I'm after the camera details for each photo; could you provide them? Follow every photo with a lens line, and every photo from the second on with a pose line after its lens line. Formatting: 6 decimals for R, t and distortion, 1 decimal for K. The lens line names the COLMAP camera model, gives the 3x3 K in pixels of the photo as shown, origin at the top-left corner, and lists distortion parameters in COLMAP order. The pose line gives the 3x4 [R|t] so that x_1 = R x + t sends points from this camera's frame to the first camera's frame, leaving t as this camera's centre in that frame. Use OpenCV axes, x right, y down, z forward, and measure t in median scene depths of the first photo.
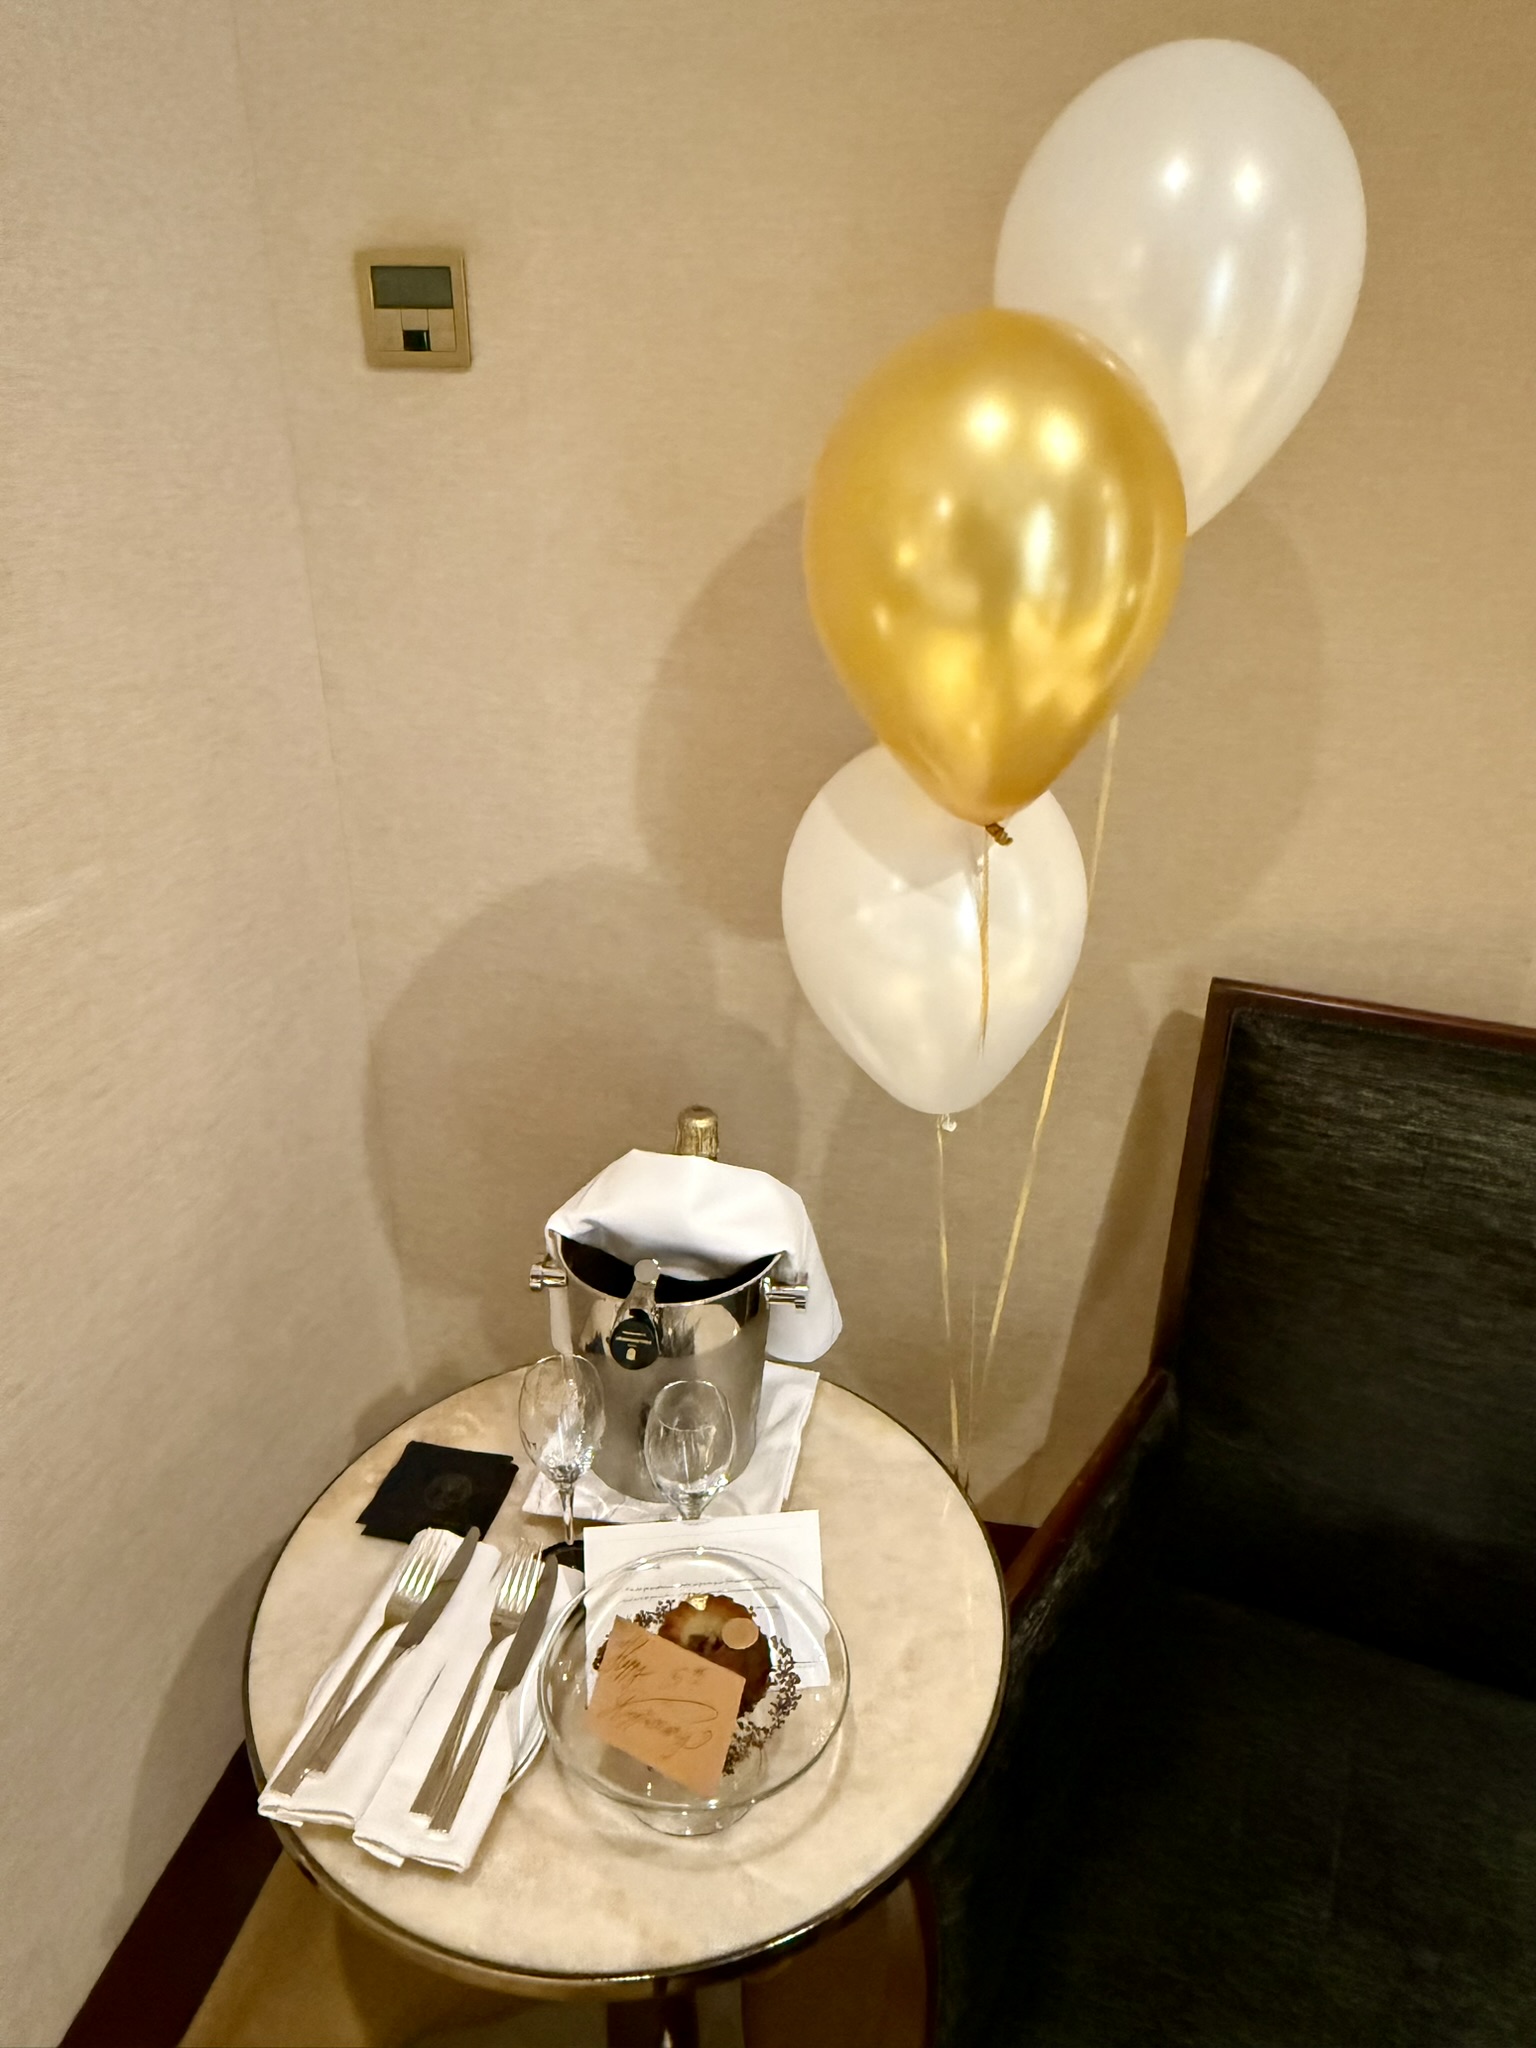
lens RADIAL K [[1334.2, 0, 768.0], [0, 1334.2, 1024.0], [0, 0, 1]] dist [-0.007194, -0.042421]
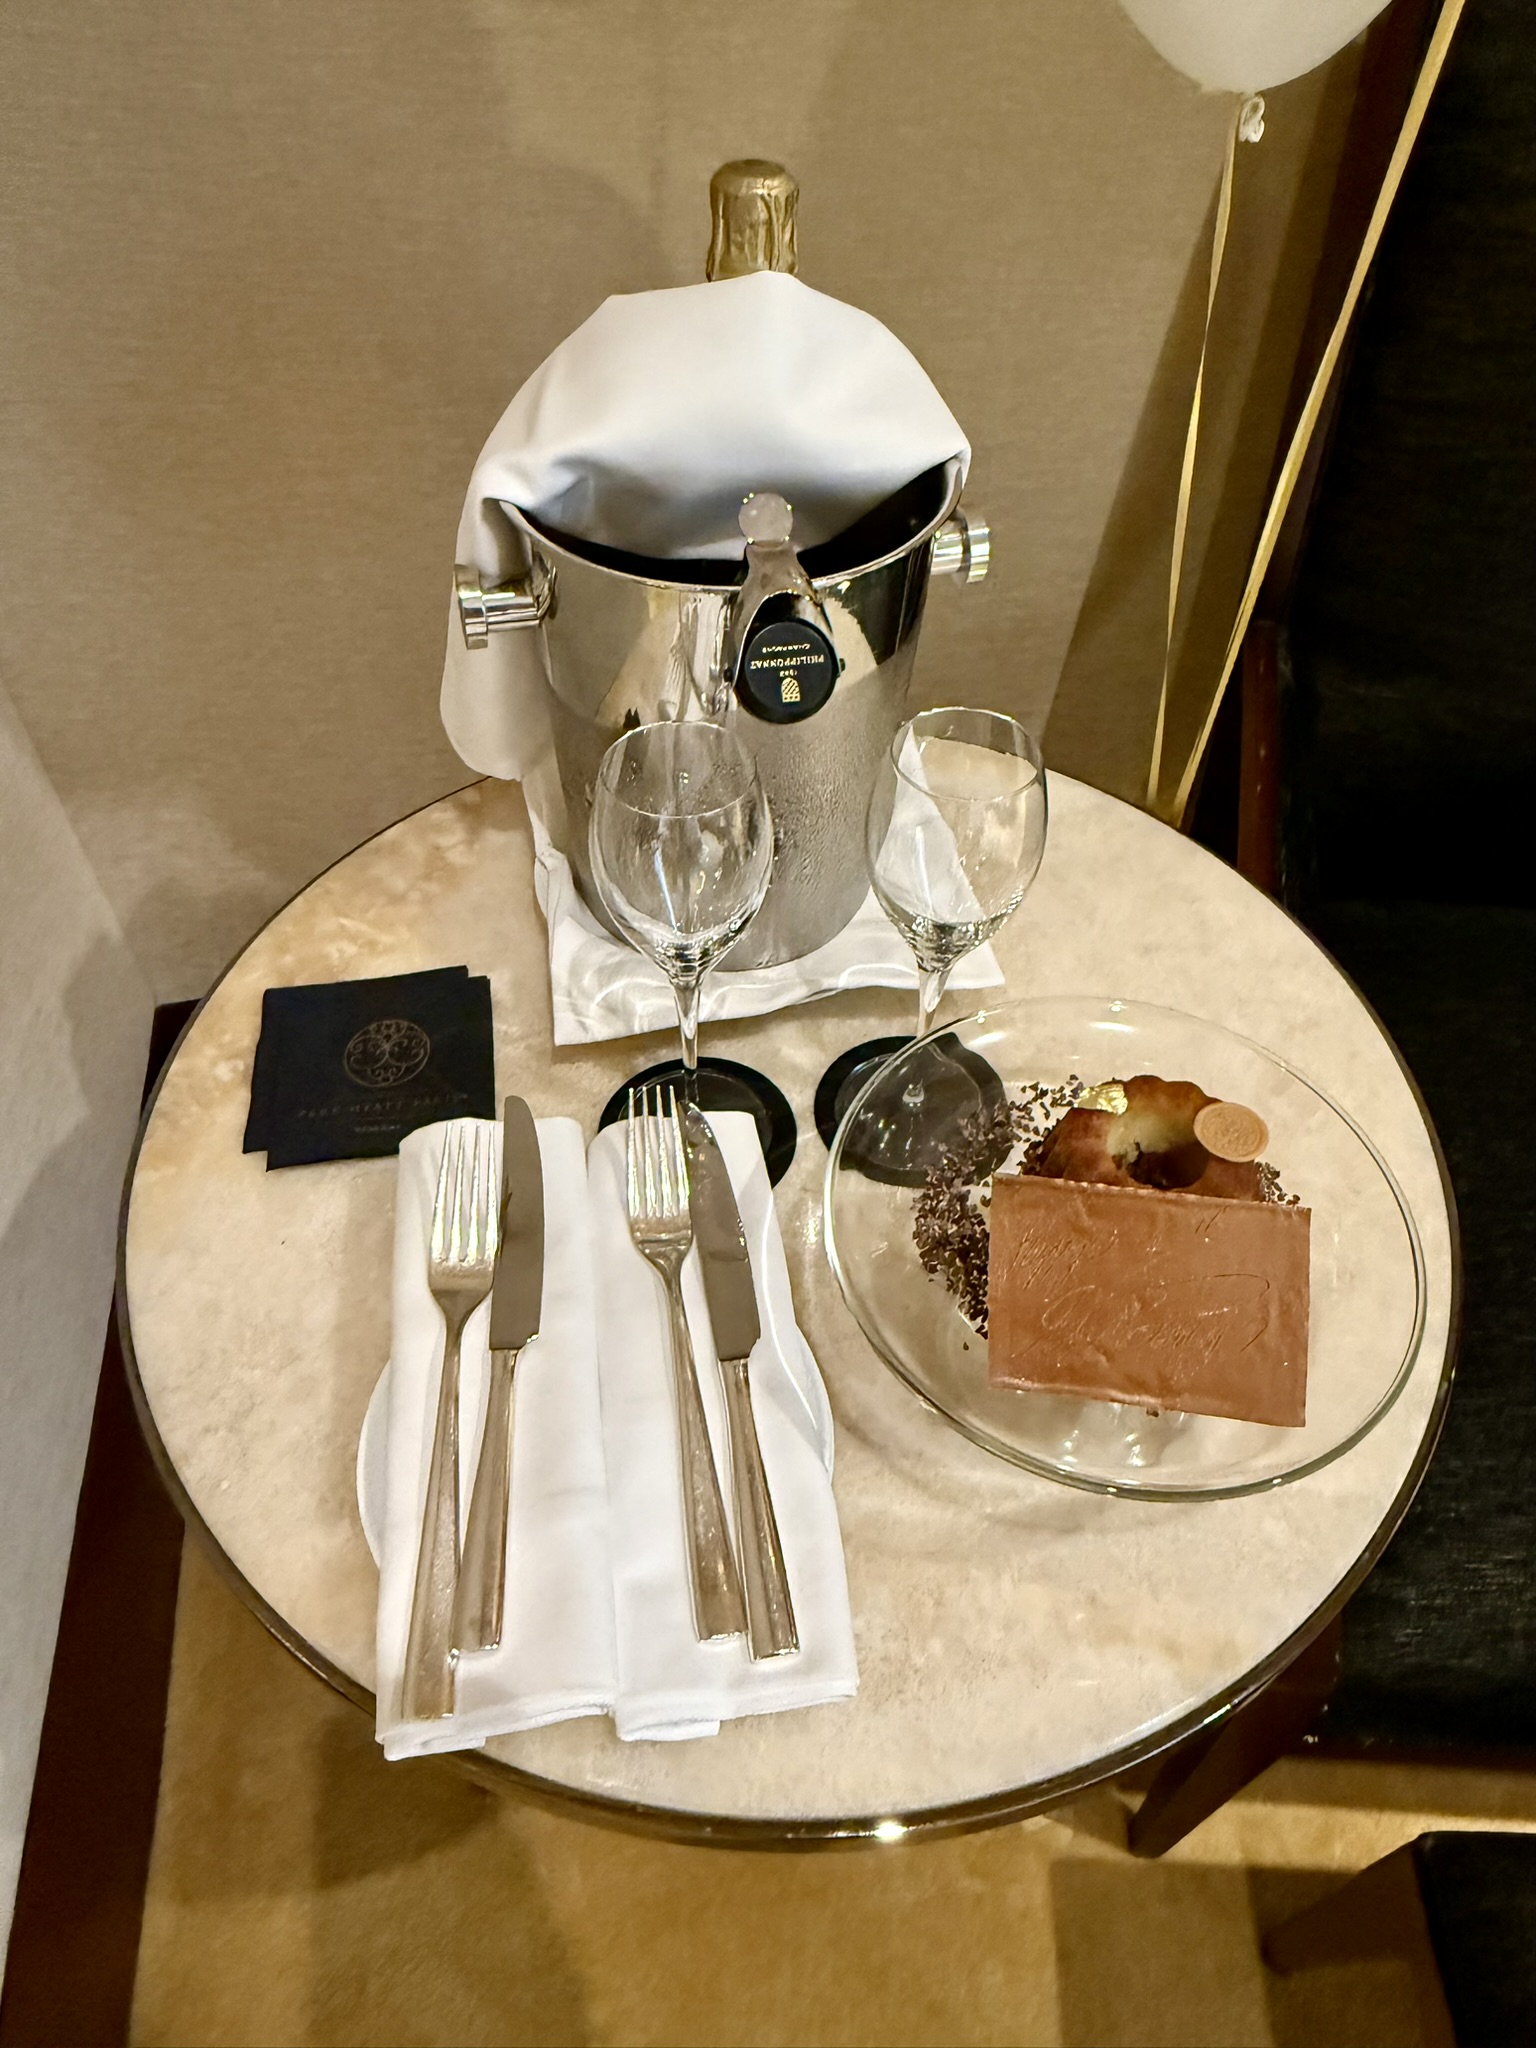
lens RADIAL K [[1334.2, 0, 768.0], [0, 1334.2, 1024.0], [0, 0, 1]] dist [-0.007194, -0.042421]
pose [[0.926931, -0.274480, 0.255853, -0.244597], [0.148630, 0.894653, 0.421313, 0.138737], [-0.344541, -0.352501, 0.870077, 0.494902]]
